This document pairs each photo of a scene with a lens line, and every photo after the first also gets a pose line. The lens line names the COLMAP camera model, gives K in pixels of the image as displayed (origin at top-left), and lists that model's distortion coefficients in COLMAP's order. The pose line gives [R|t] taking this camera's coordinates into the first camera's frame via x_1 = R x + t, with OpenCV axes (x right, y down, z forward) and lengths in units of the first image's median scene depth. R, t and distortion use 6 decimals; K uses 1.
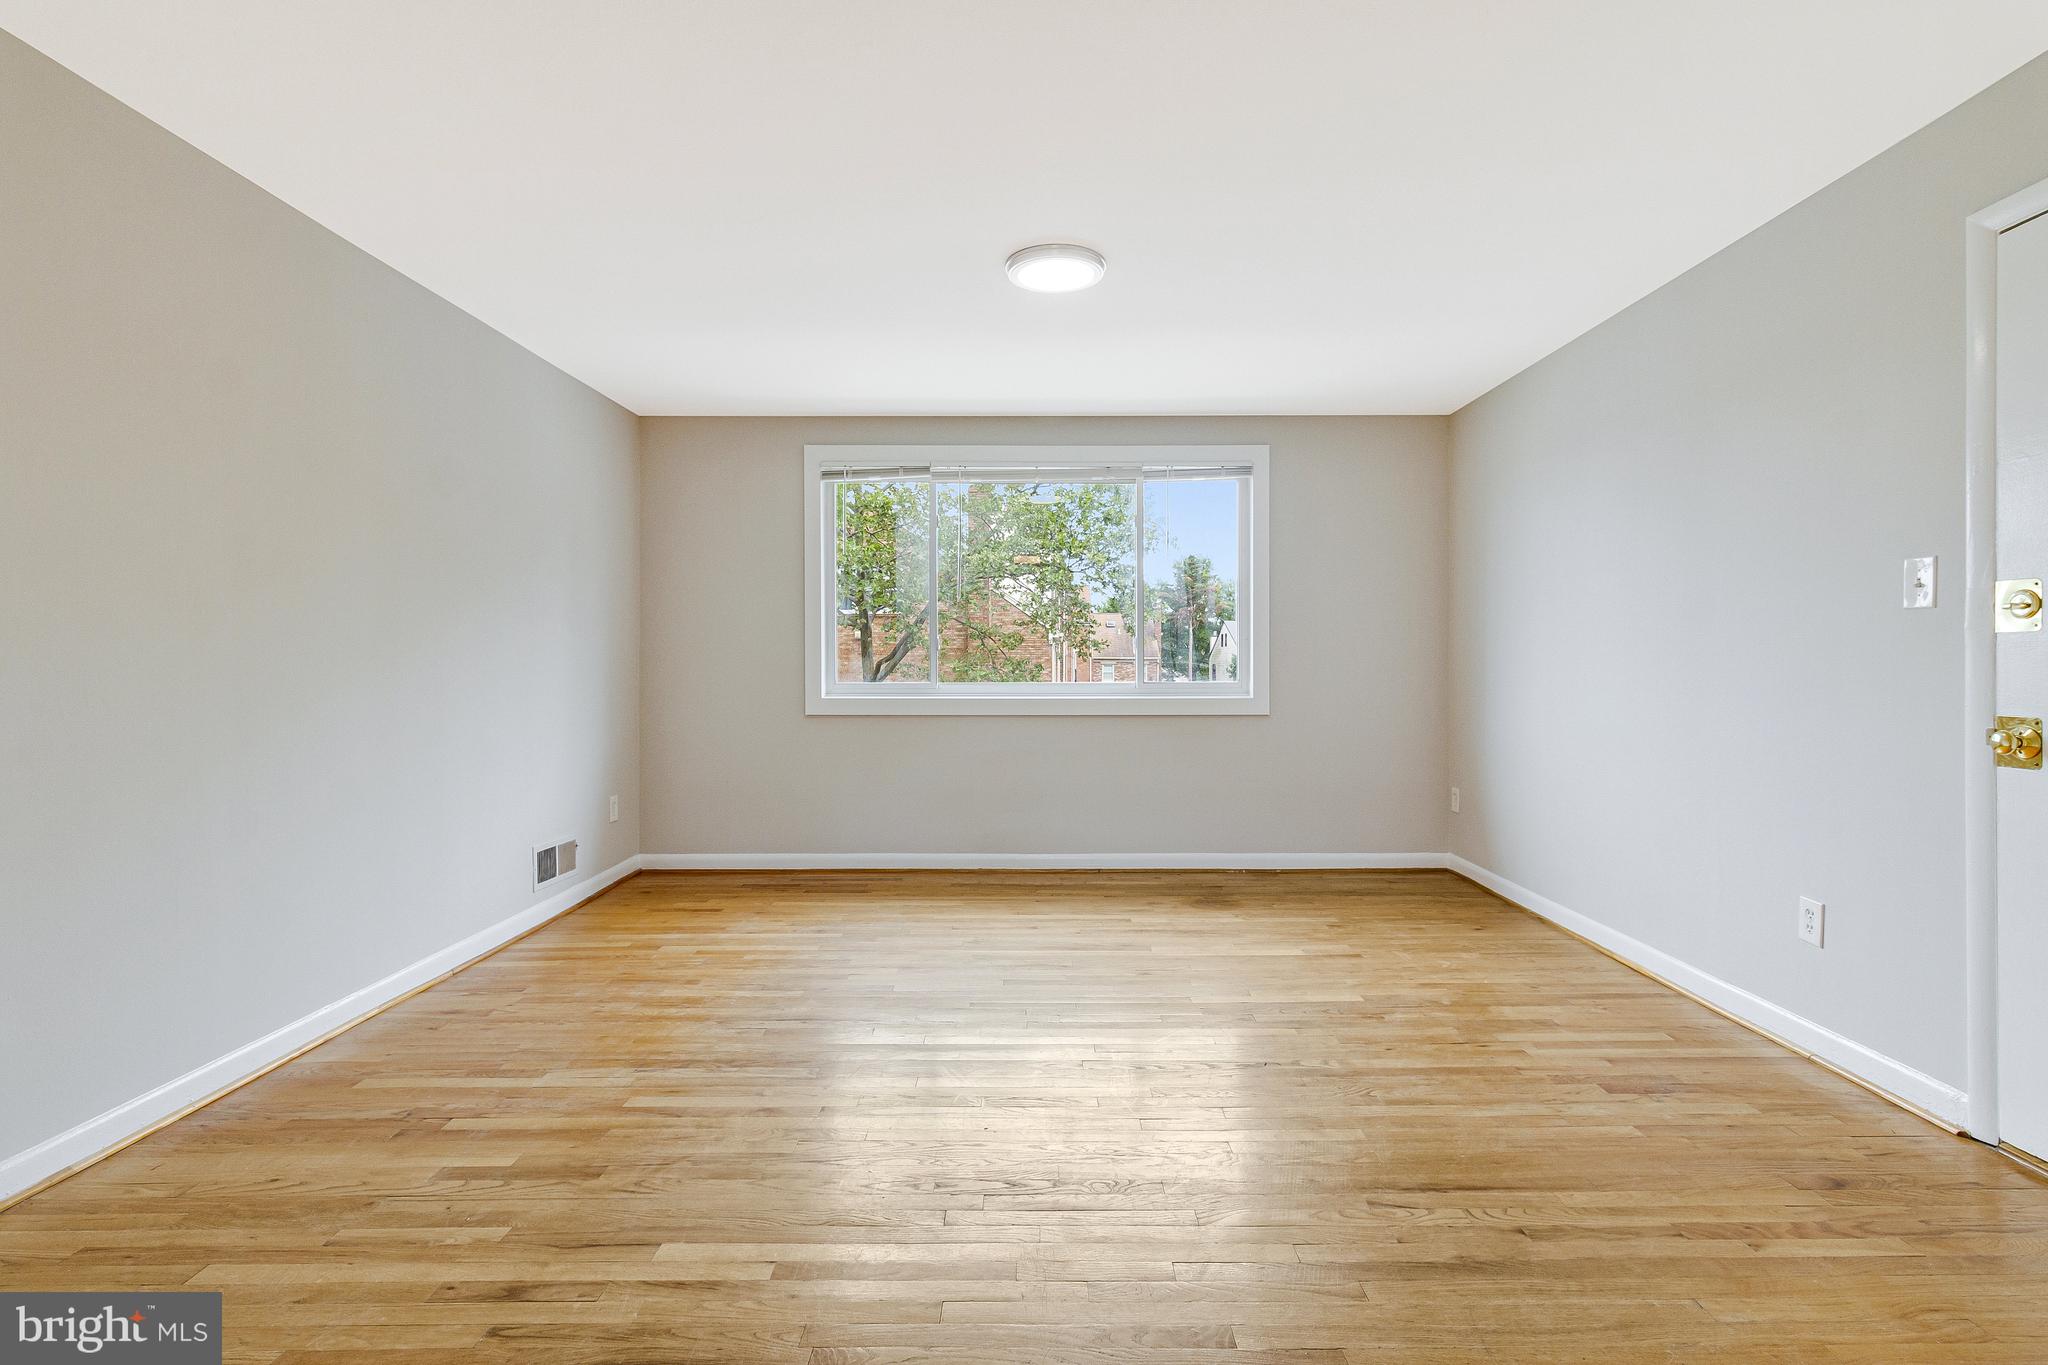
lens RADIAL K [[967.7, 0, 1044.4], [0, 967.7, 654.6], [0, 0, 1]] dist [0.009482, 0.000387]
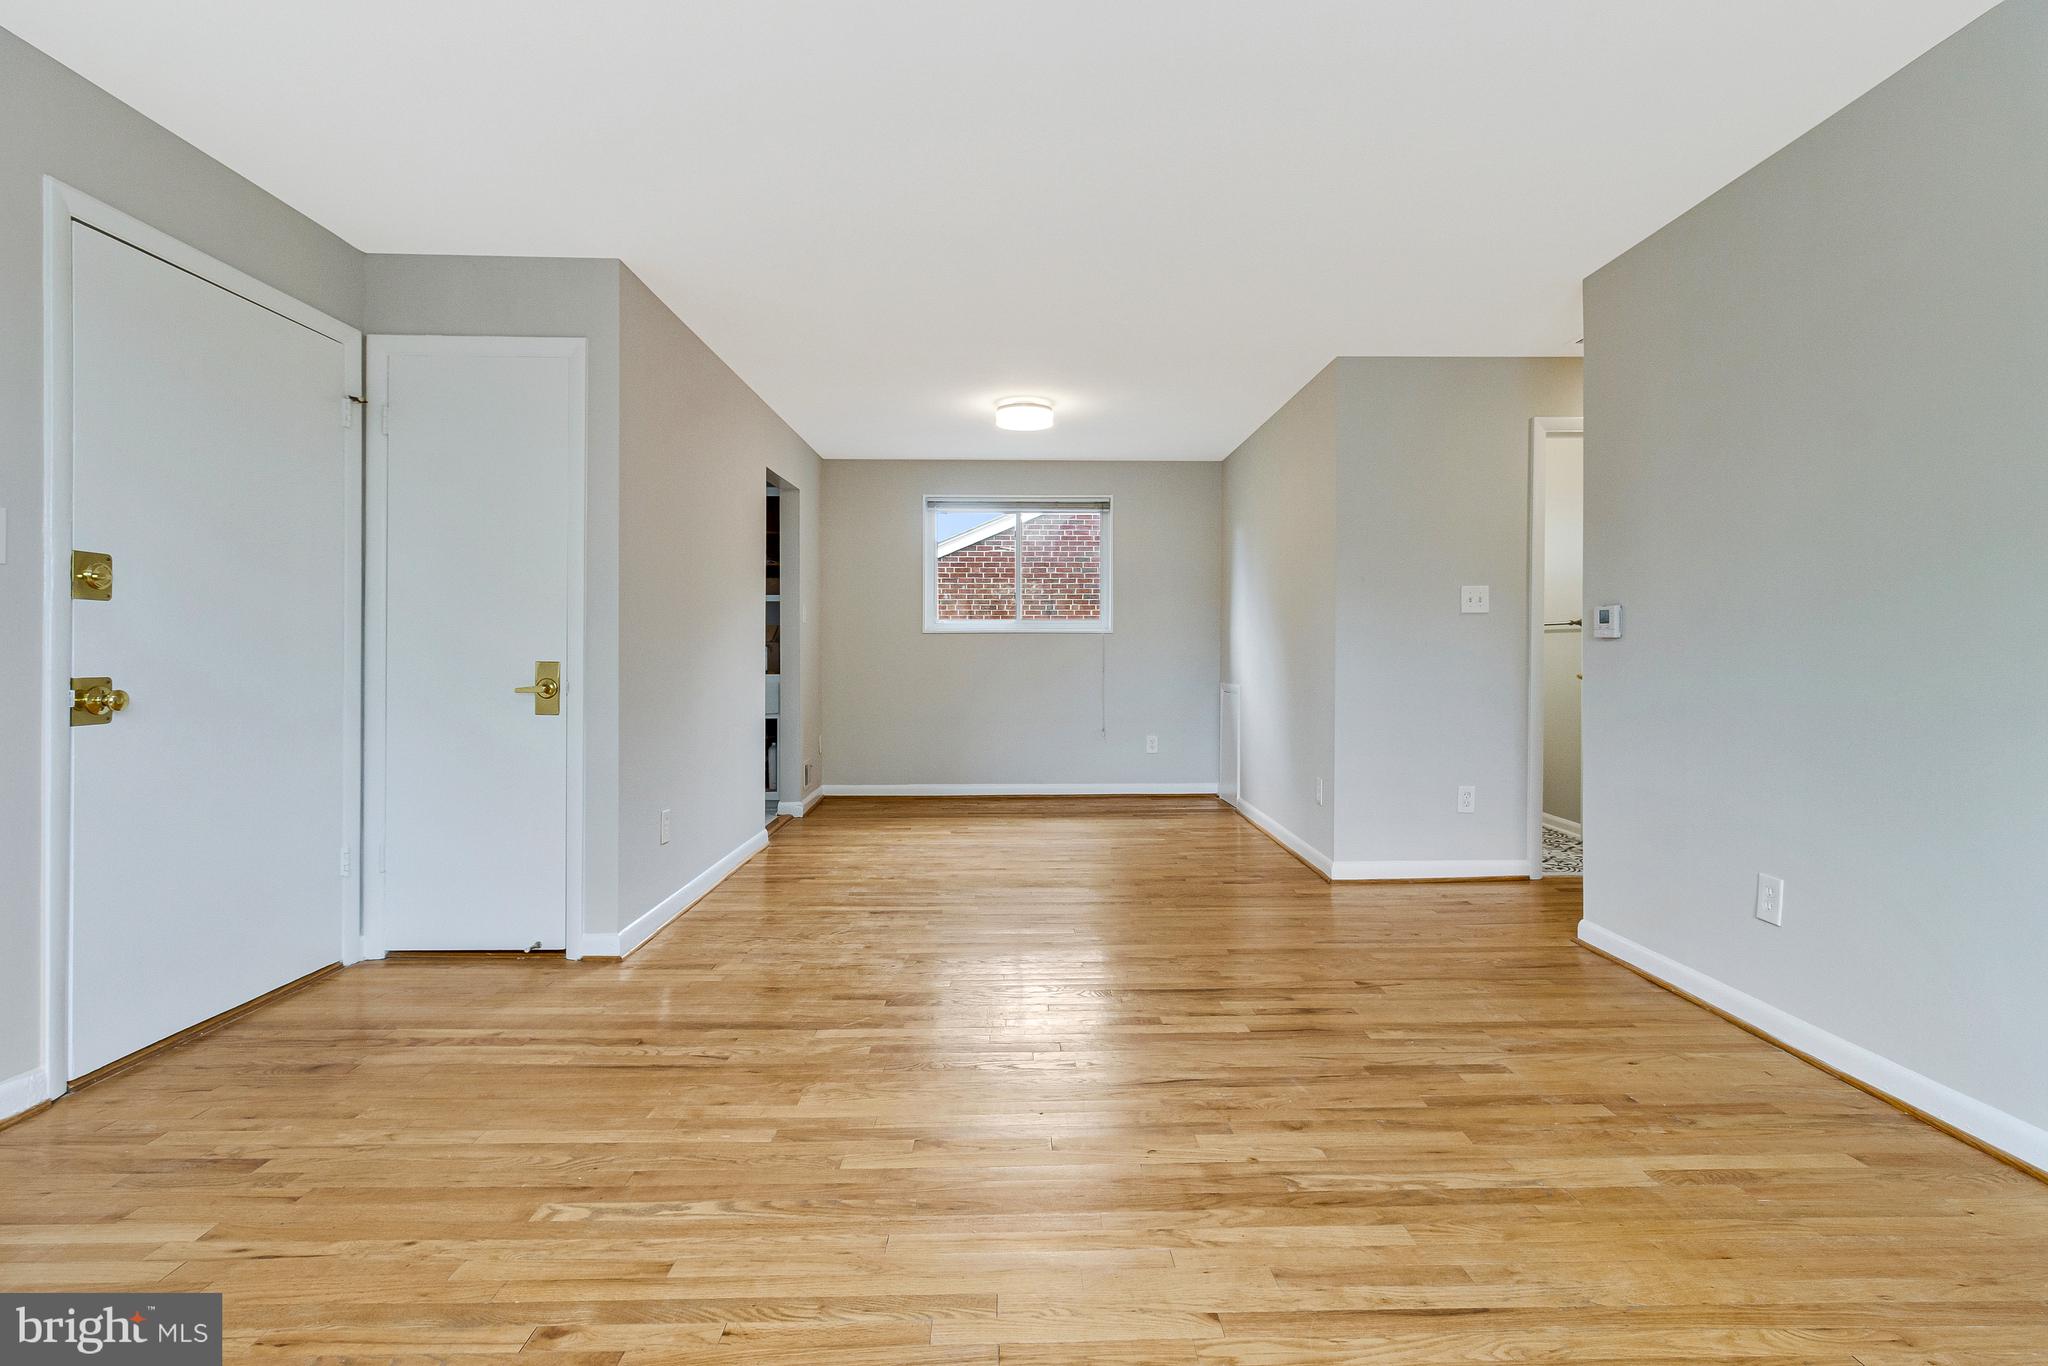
lens RADIAL K [[958.4, 0, 1027.6], [0, 958.4, 659.7], [0, 0, 1]] dist [0.003990, -0.000053]
pose [[-0.999977, 0.000474, -0.006767, -0.022703], [0.000543, 0.999948, -0.010208, 0.029719], [0.006762, -0.010211, -0.999925, 1.104338]]
